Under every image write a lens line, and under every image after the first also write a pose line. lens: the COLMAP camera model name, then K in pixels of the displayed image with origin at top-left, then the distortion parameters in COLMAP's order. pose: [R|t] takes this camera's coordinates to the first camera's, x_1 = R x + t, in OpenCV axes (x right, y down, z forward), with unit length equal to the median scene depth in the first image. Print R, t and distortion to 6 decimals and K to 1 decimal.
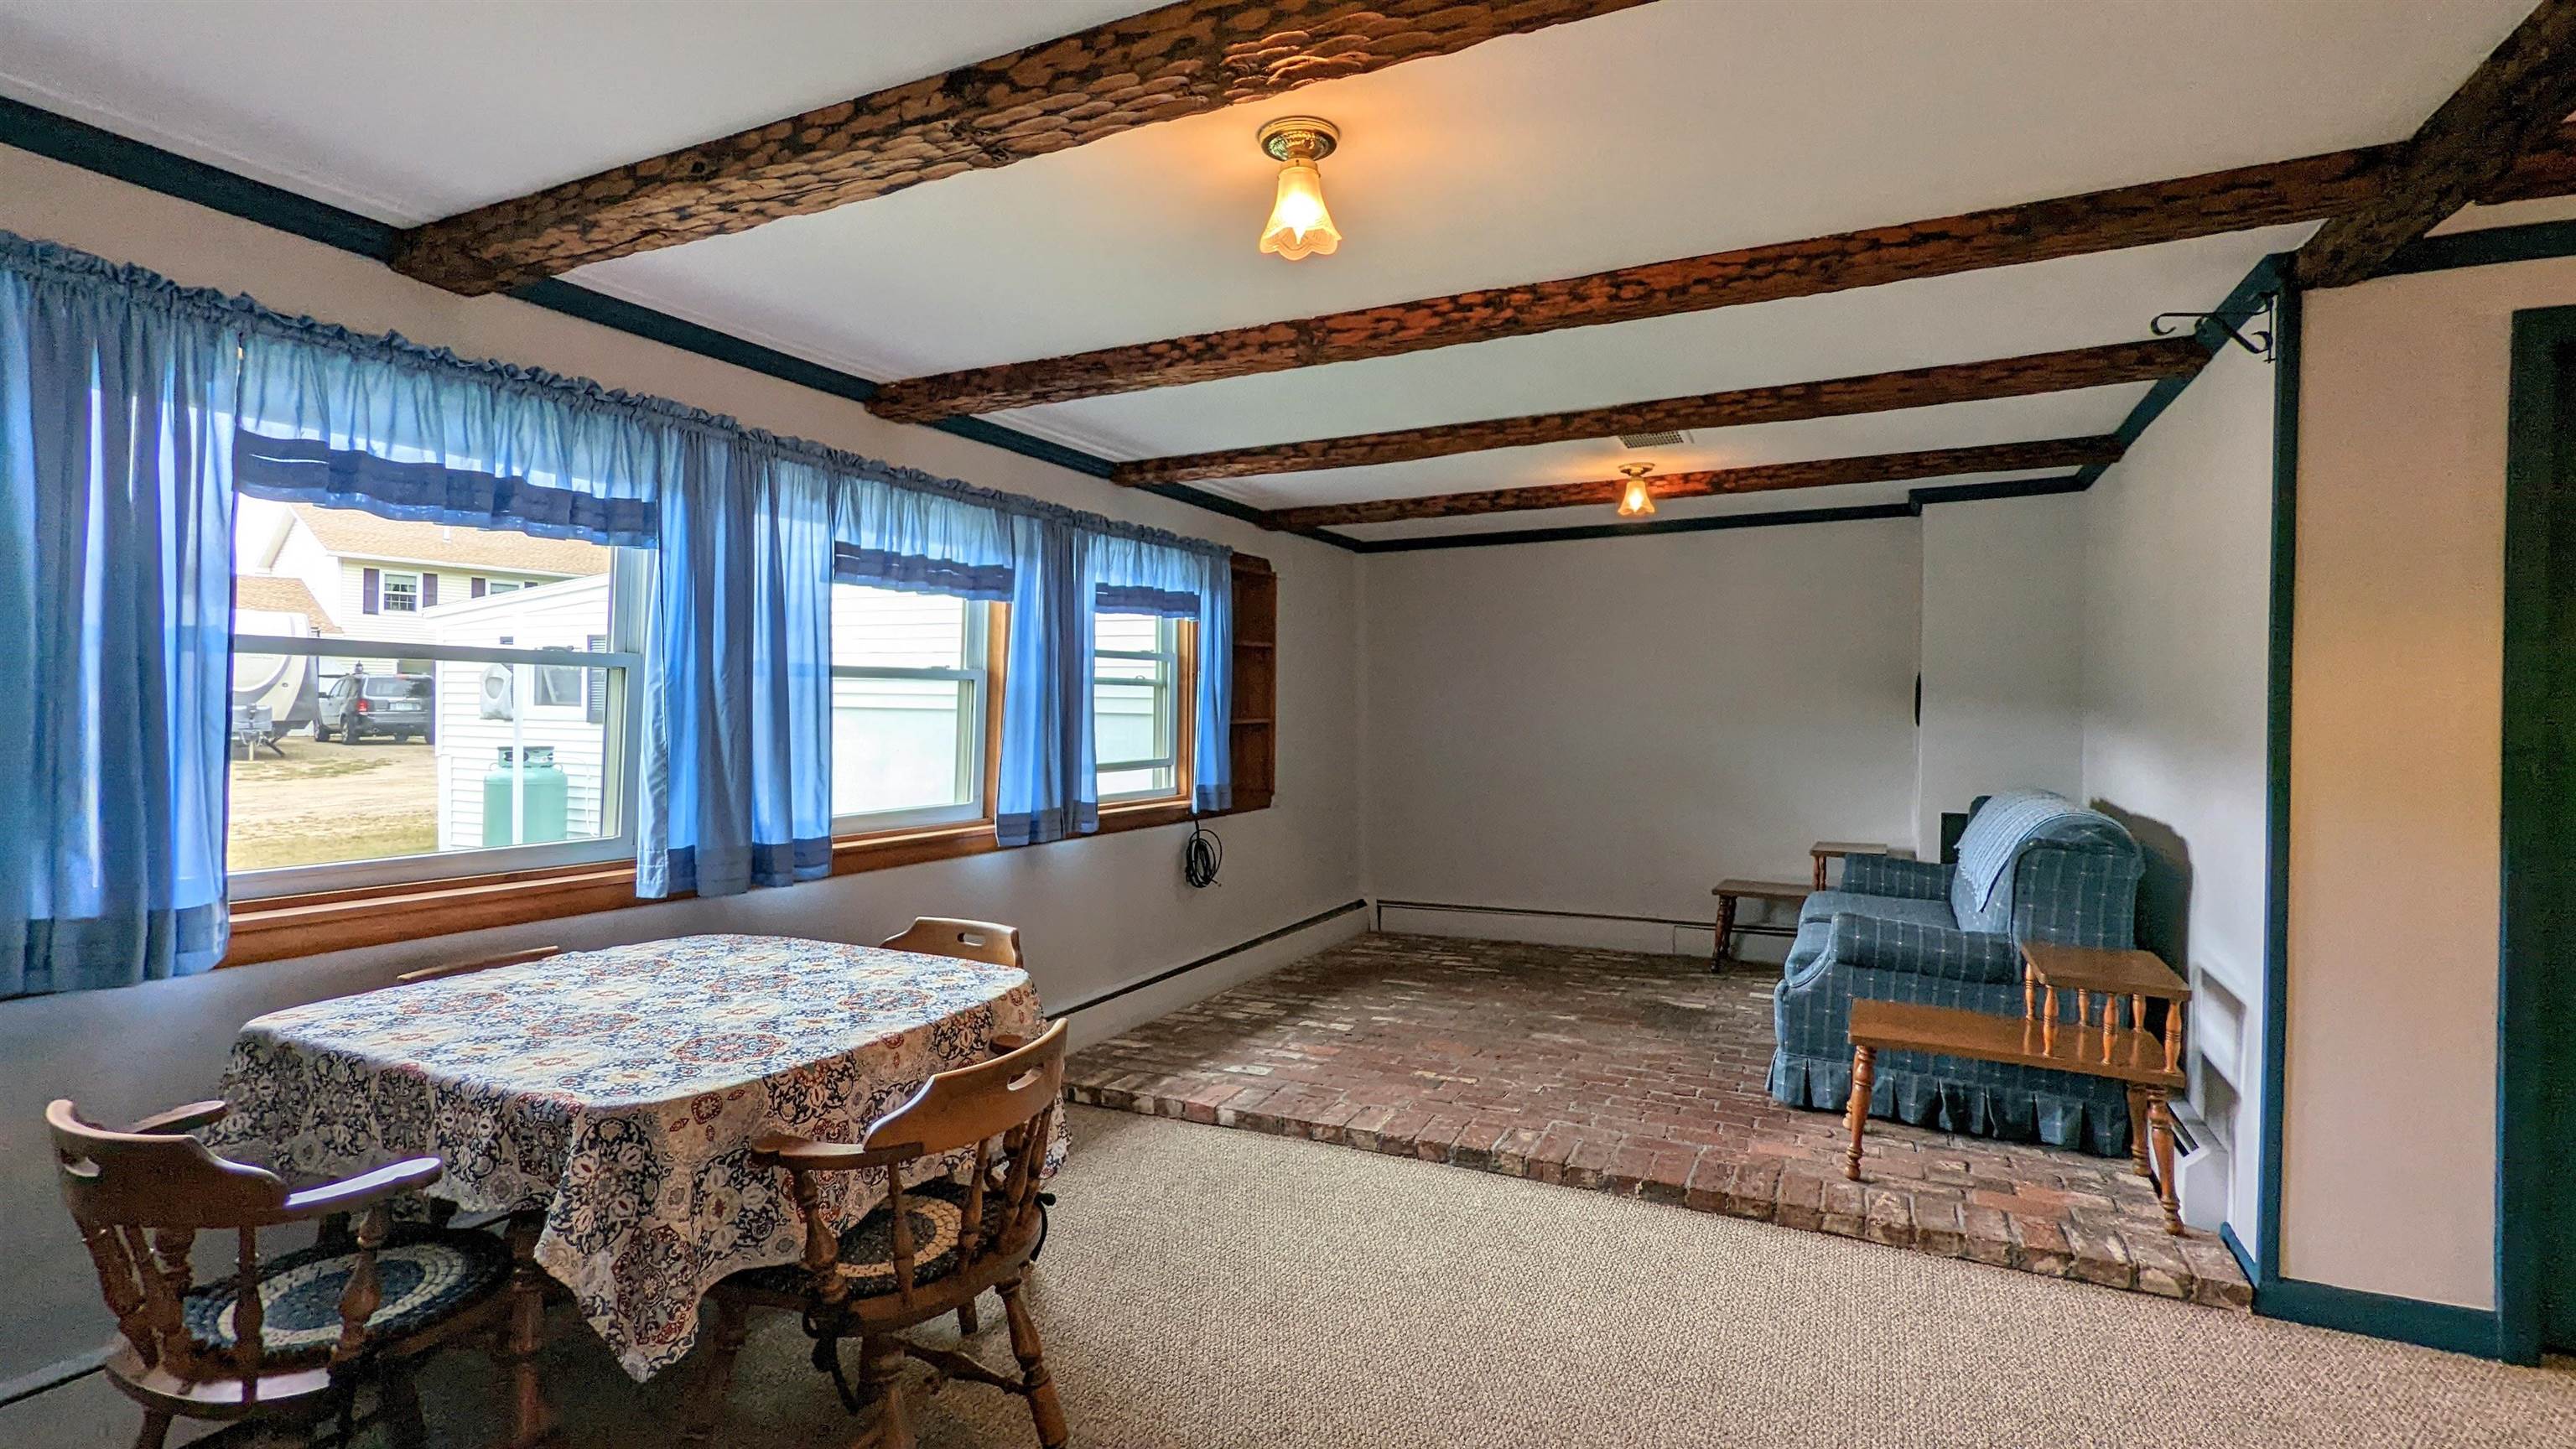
lens RADIAL K [[1214.8, 0, 1286.9], [0, 1214.8, 719.0], [0, 0, 1]] dist [-0.000070, 0.000521]
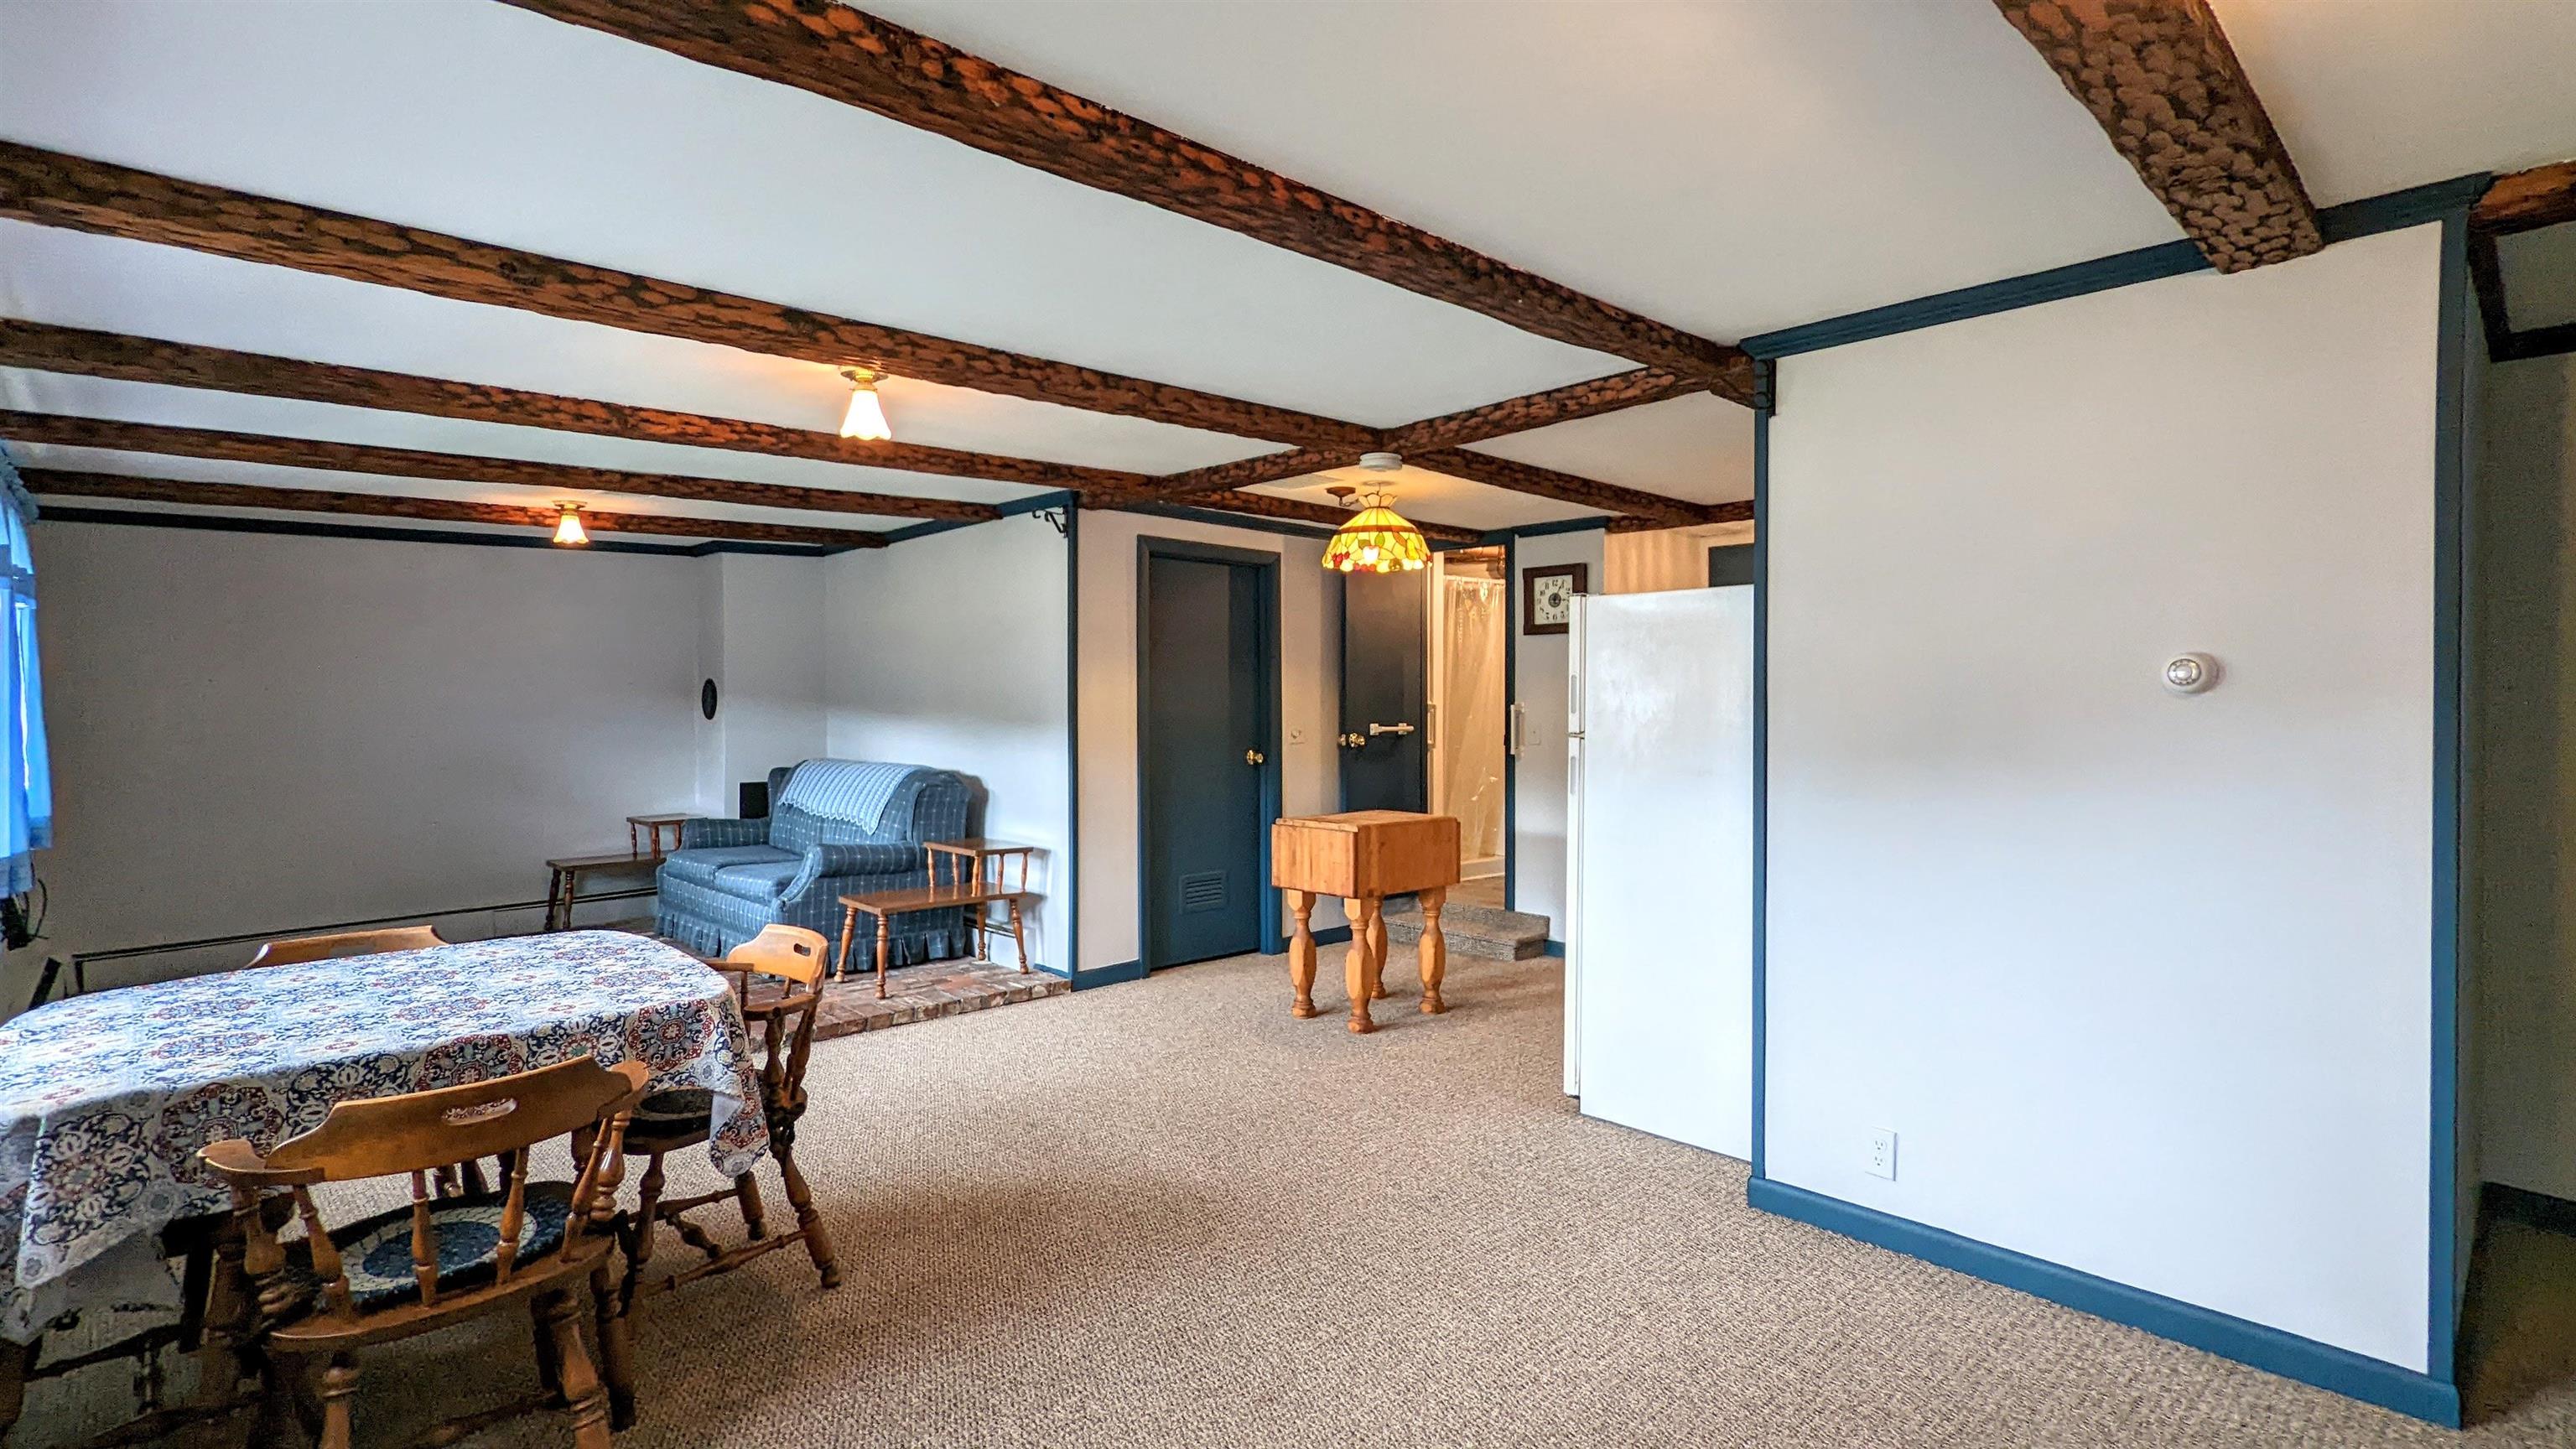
lens RADIAL K [[1214.8, 0, 1290.8], [0, 1214.8, 714.7], [0, 0, 1]] dist [-0.000070, 0.000521]
pose [[0.352173, -0.022680, 0.935660, -0.866167], [0.020246, 0.999657, 0.016611, -0.014232], [-0.935716, 0.013093, 0.352512, -0.083821]]
